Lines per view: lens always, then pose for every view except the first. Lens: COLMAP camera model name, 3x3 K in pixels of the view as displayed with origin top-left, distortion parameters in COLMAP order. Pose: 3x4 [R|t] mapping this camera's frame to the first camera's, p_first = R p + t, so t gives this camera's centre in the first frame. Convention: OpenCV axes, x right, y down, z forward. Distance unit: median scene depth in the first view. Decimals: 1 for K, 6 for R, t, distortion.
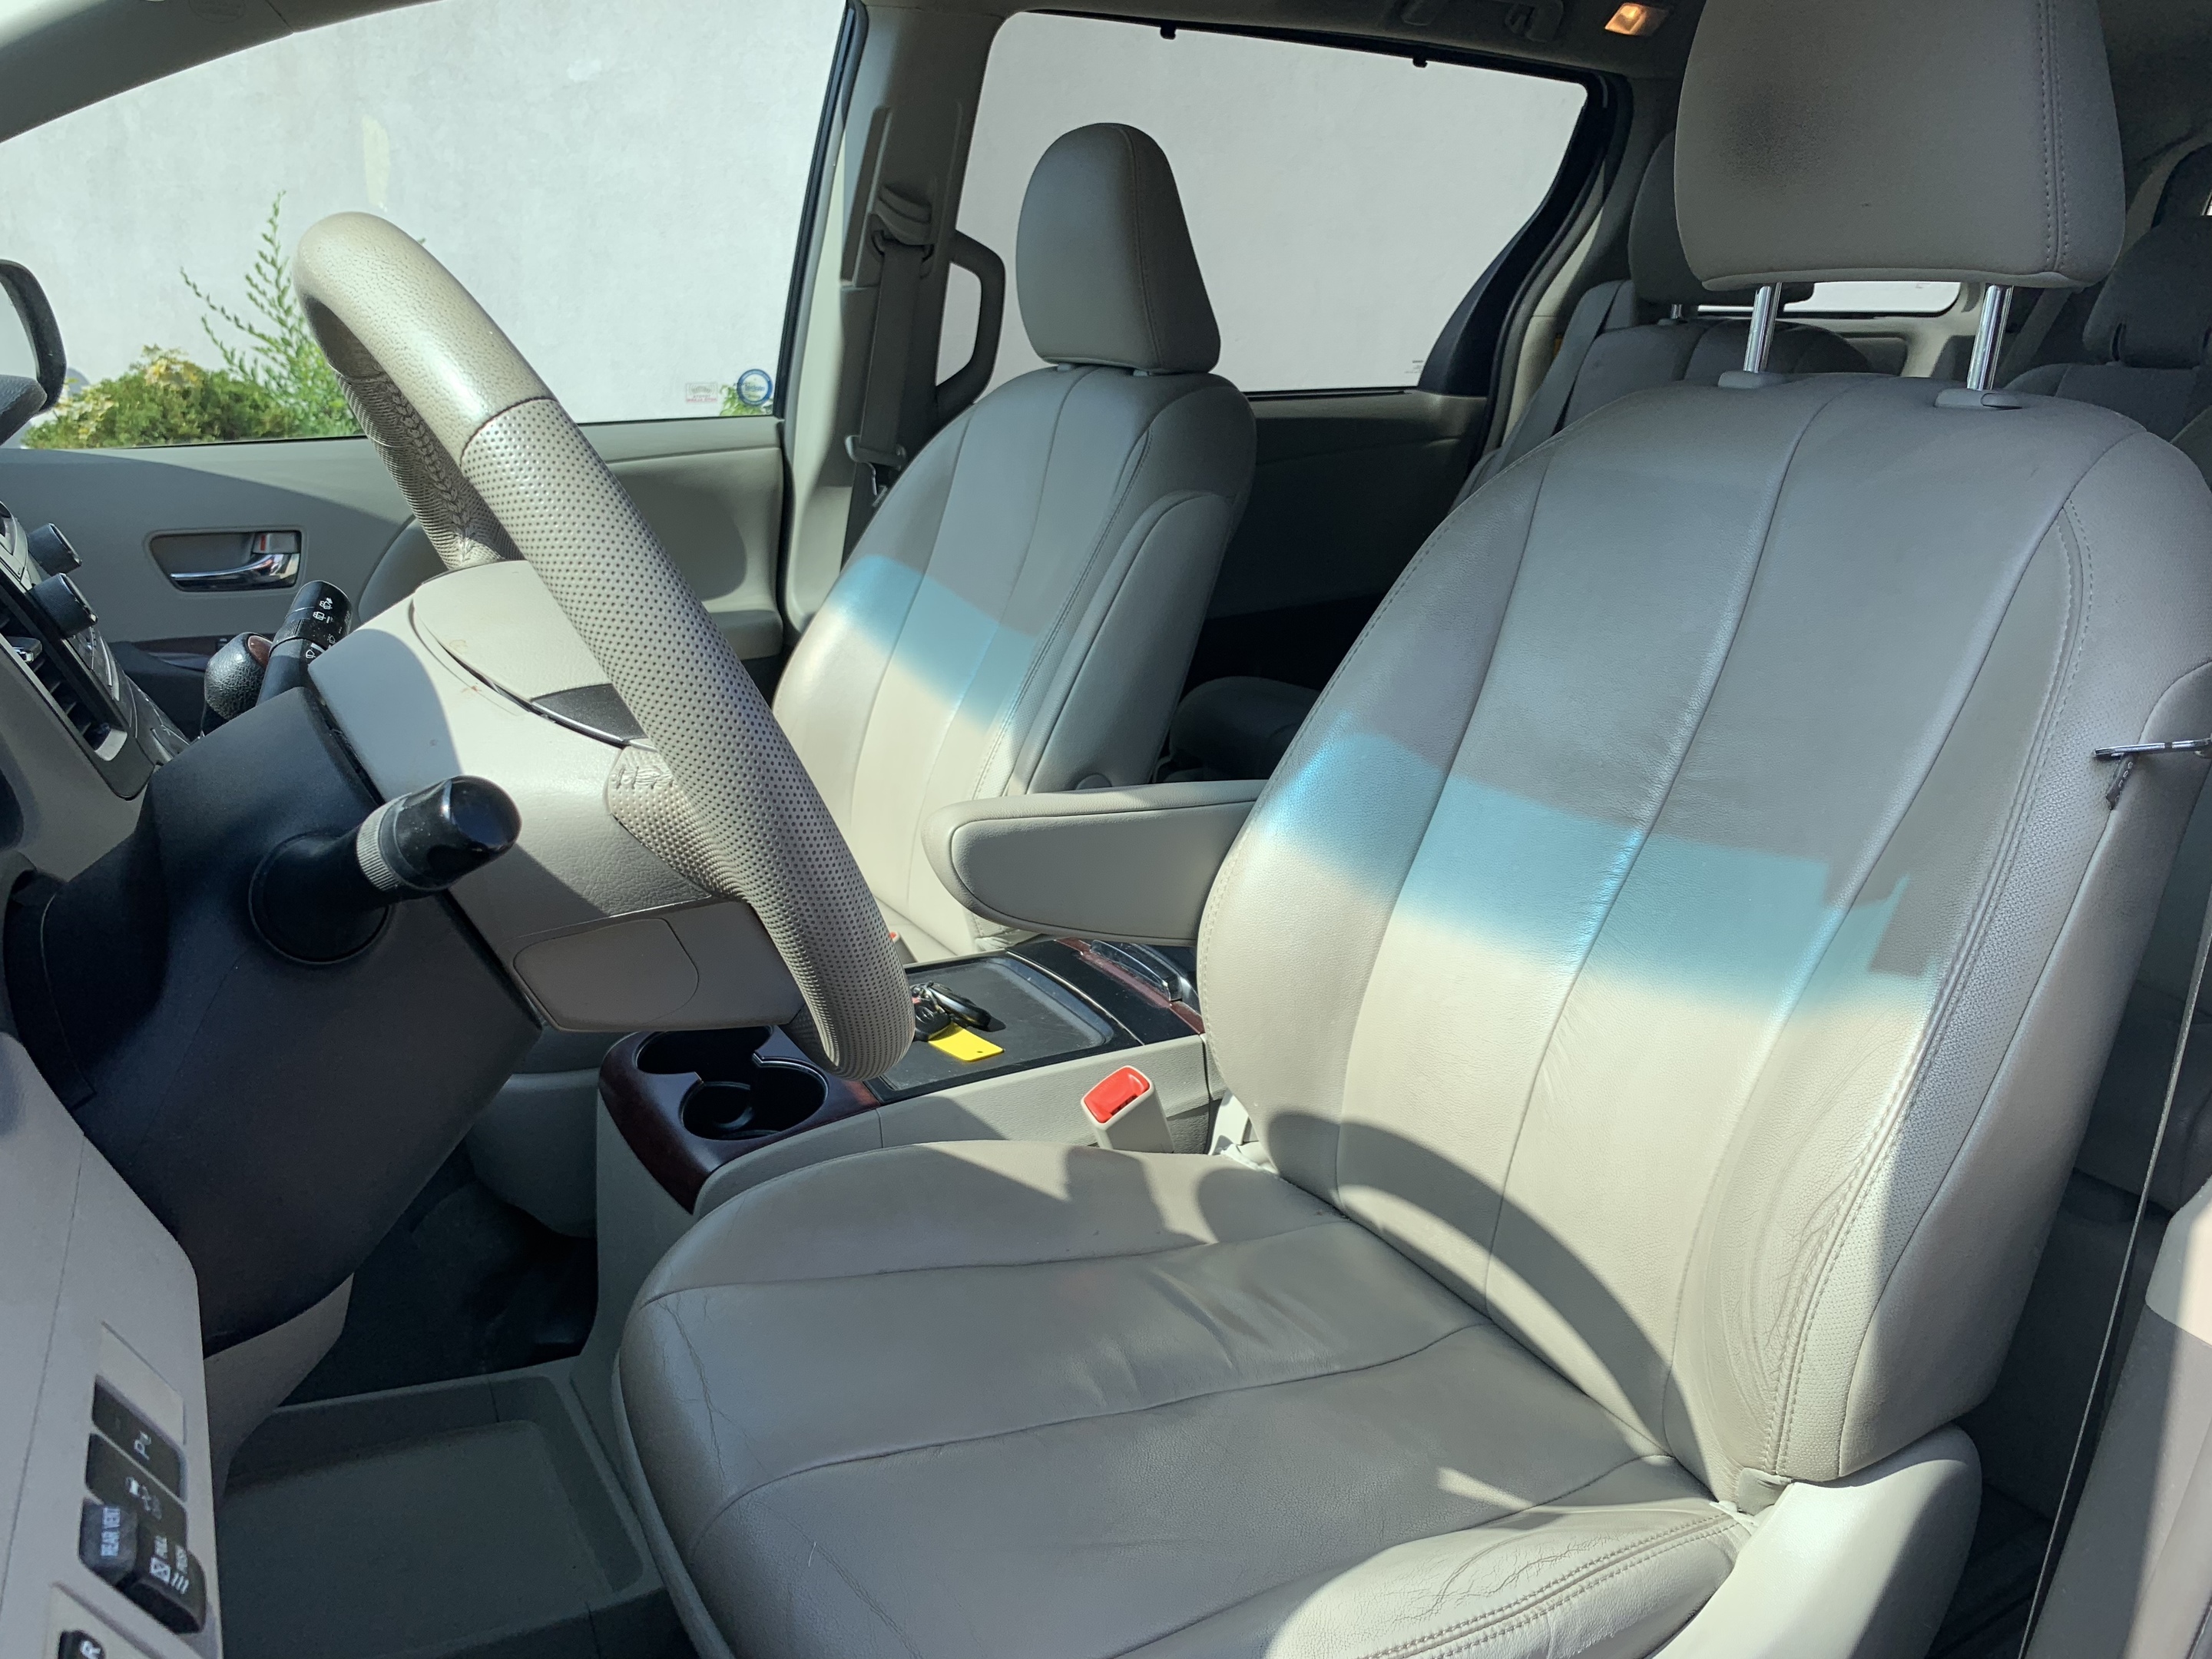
lens RADIAL K [[1790.5, 0, 1106.0], [0, 1790.5, 829.5], [0, 0, 1]] dist [-0.008882, -0.009105]
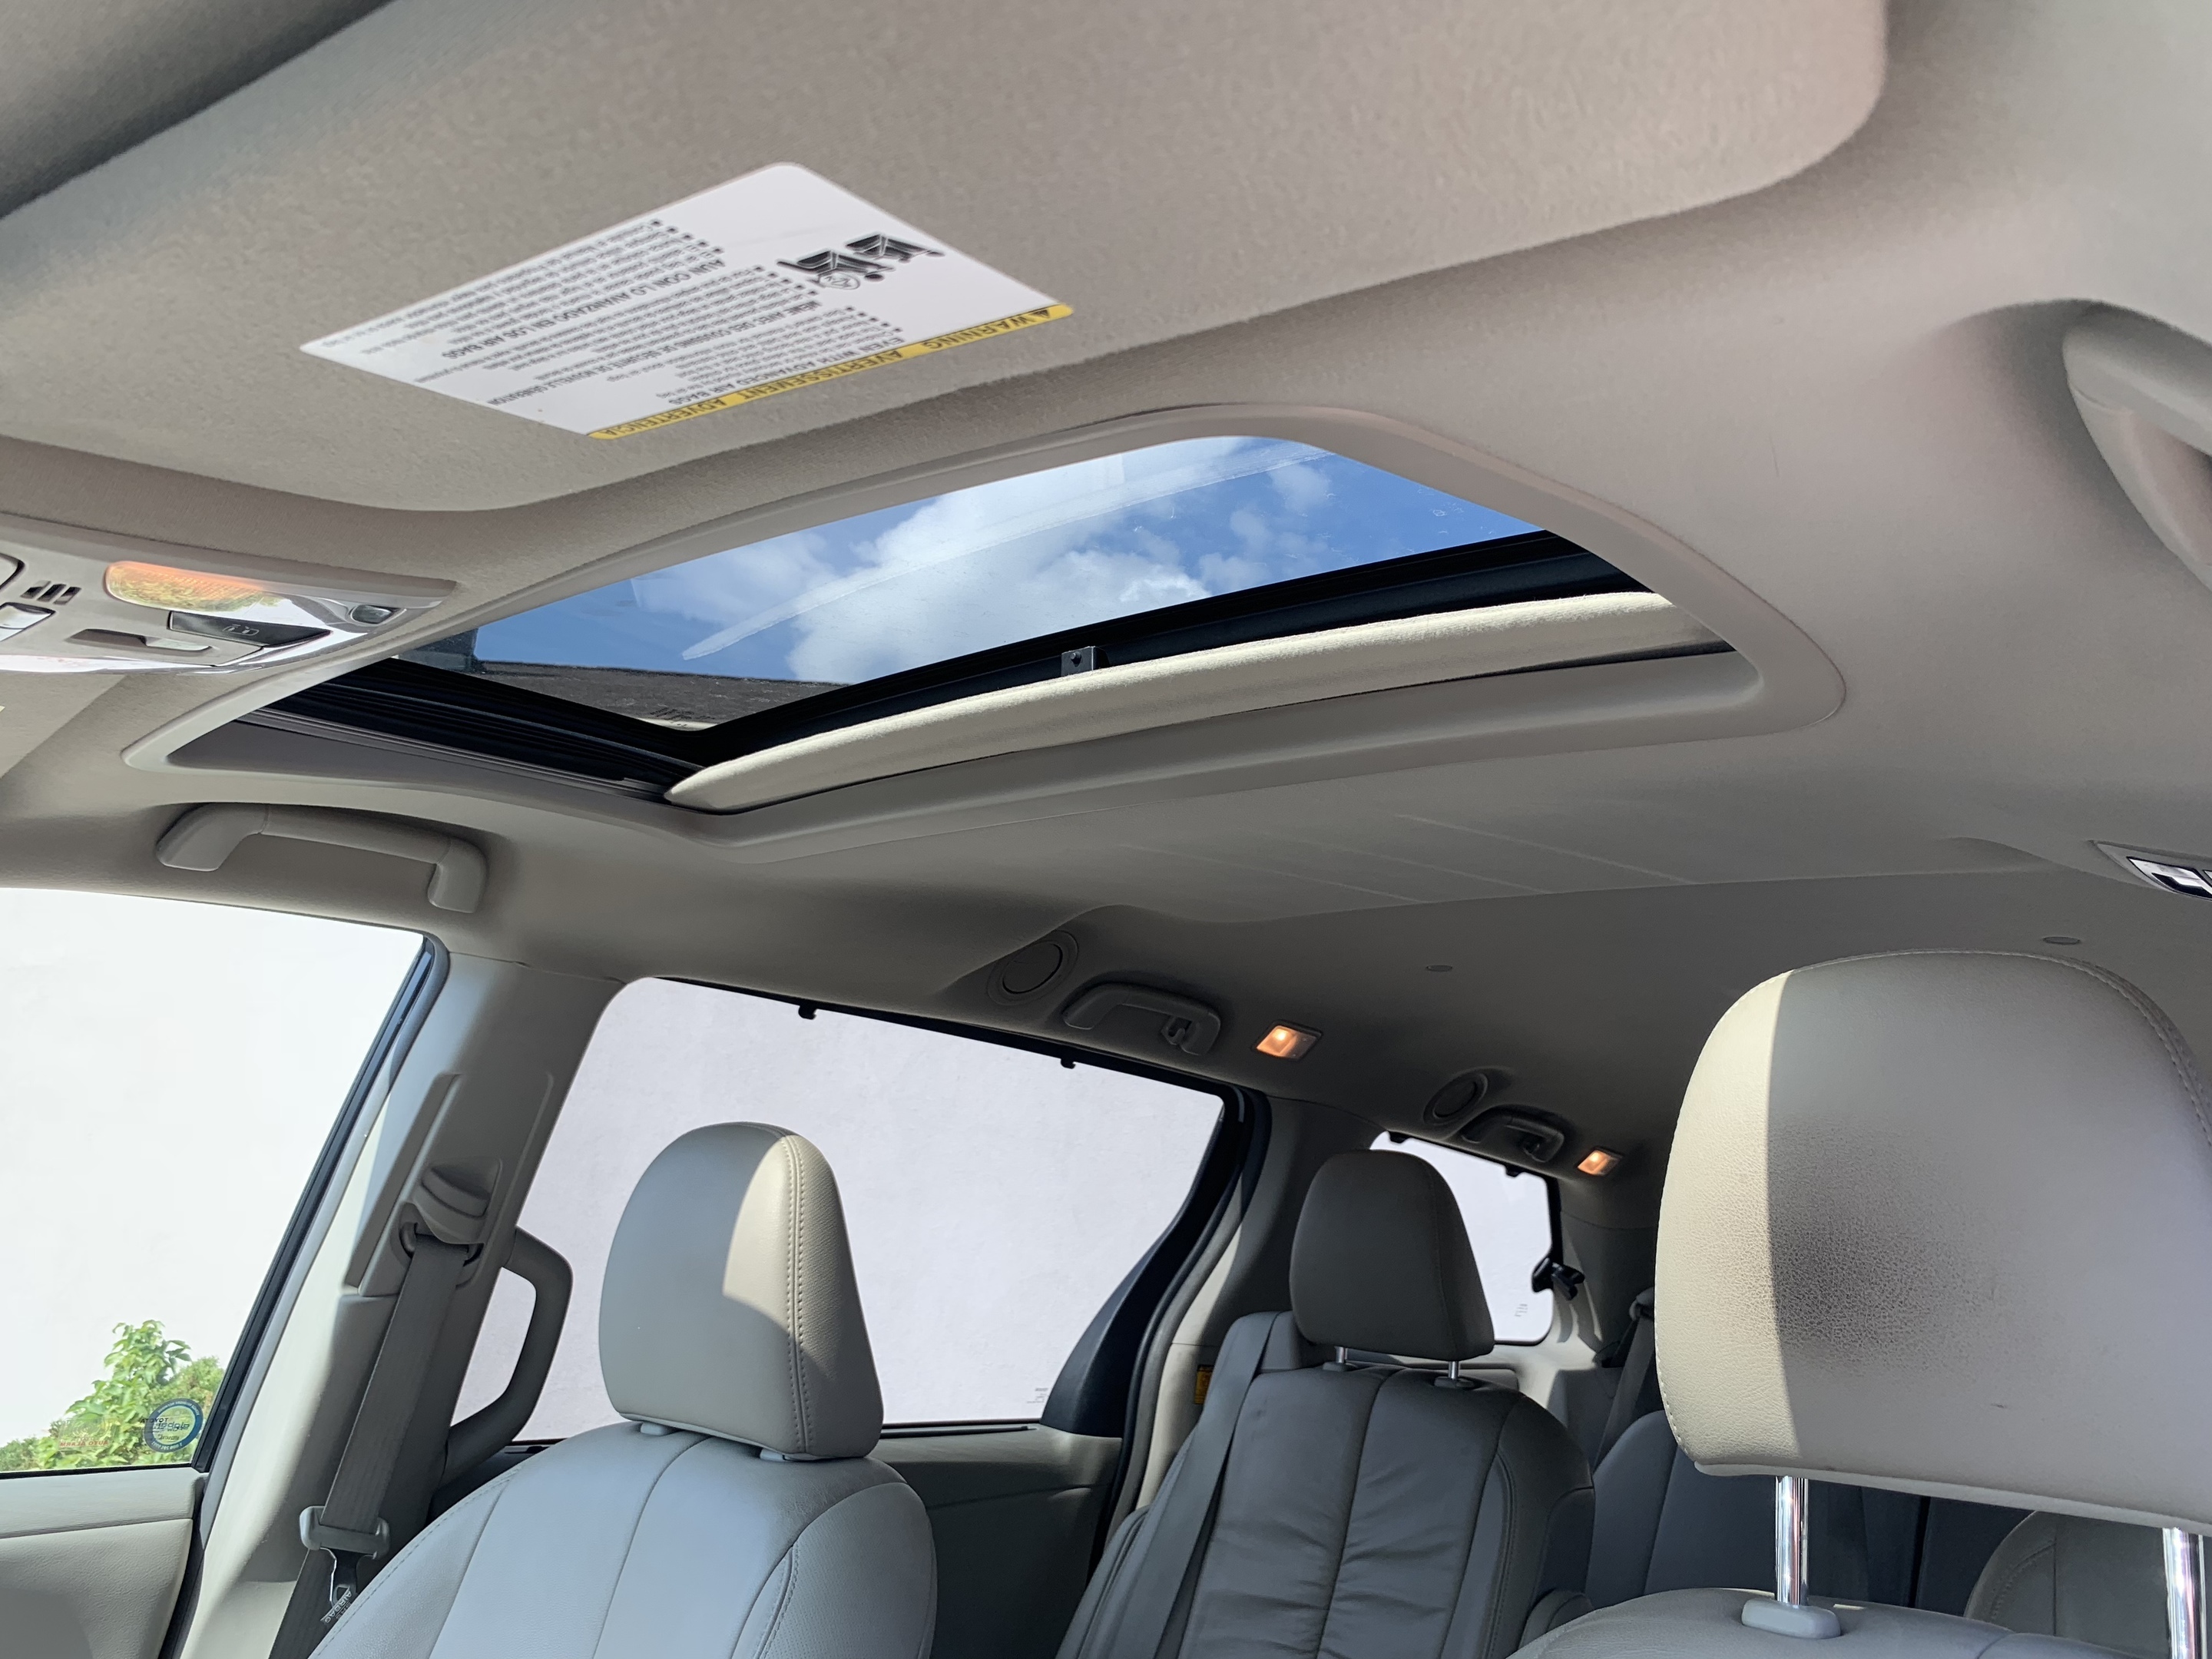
lens RADIAL K [[1752.1, 0, 1106.0], [0, 1752.1, 829.5], [0, 0, 1]] dist [0.027314, -0.000538]
pose [[0.956173, 0.125701, 0.264449, -0.060745], [0.018915, 0.874757, -0.484193, -0.109656], [-0.292192, 0.467974, 0.834041, 0.208927]]
